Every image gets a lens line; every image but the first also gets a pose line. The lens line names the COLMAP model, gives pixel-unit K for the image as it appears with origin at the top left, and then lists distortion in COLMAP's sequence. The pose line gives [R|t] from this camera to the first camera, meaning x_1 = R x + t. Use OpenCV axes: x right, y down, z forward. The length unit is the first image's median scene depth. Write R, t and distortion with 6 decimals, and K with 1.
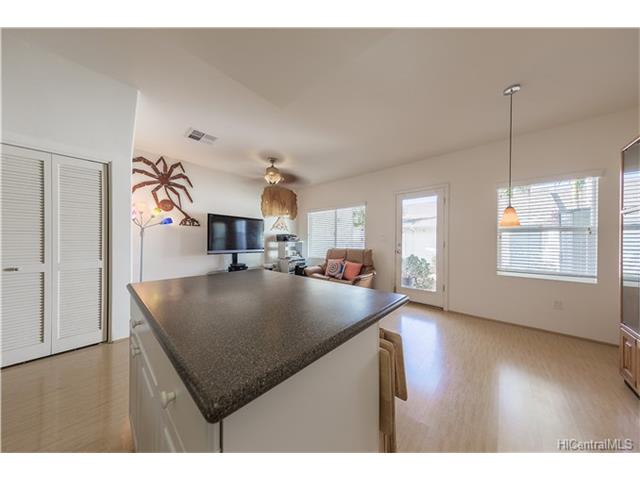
lens RADIAL K [[200.6, 0, 320.0], [0, 200.6, 240.0], [0, 0, 1]] dist [0.000426, -0.000033]
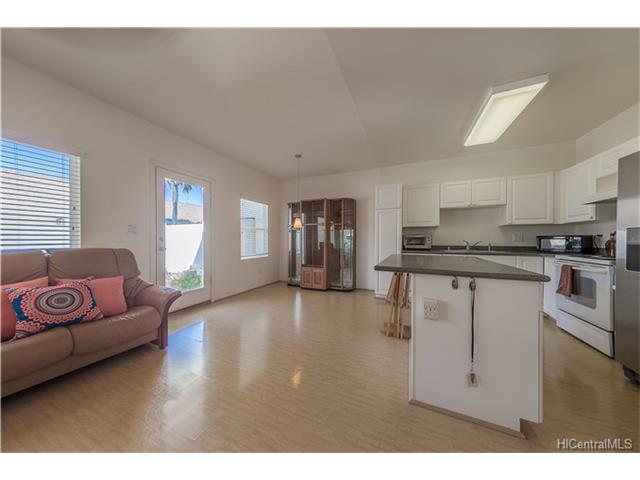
lens RADIAL K [[200.6, 0, 320.0], [0, 200.6, 240.0], [0, 0, 1]] dist [0.000426, -0.000033]
pose [[-0.302466, -0.006495, 0.953138, -0.495928], [-0.004090, 0.999976, 0.005516, 0.023006], [-0.953151, -0.002230, -0.302486, 0.741543]]
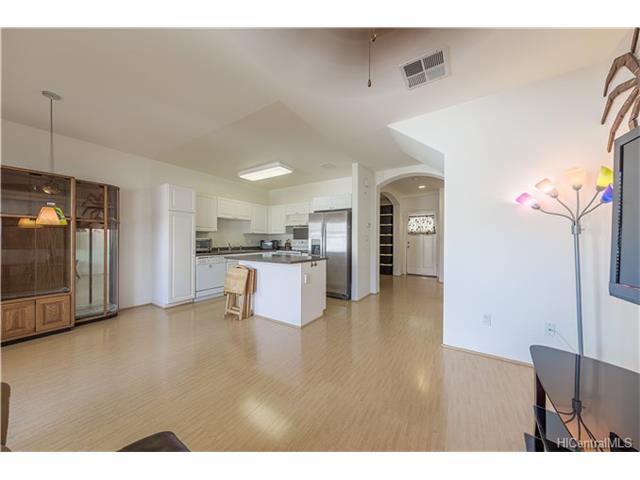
lens RADIAL K [[212.0, 0, 320.0], [0, 212.0, 240.0], [0, 0, 1]] dist [0.000305, 0.000024]
pose [[-0.986720, -0.010051, -0.162122, -0.137236], [-0.009616, 0.999948, -0.003467, 0.005197], [0.162148, -0.001862, -0.986765, 1.238692]]
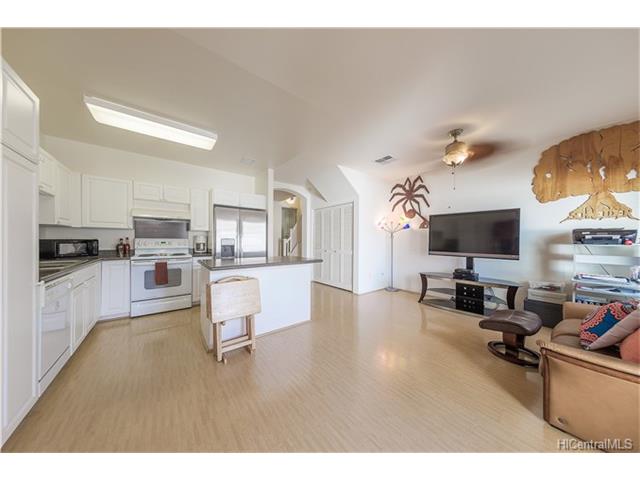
lens RADIAL K [[200.6, 0, 320.0], [0, 200.6, 240.0], [0, 0, 1]] dist [0.000426, -0.000033]
pose [[-0.178341, -0.009768, -0.983920, 0.583435], [-0.006678, 0.999940, -0.008717, 0.008614], [0.983946, 0.005016, -0.178395, 0.643972]]
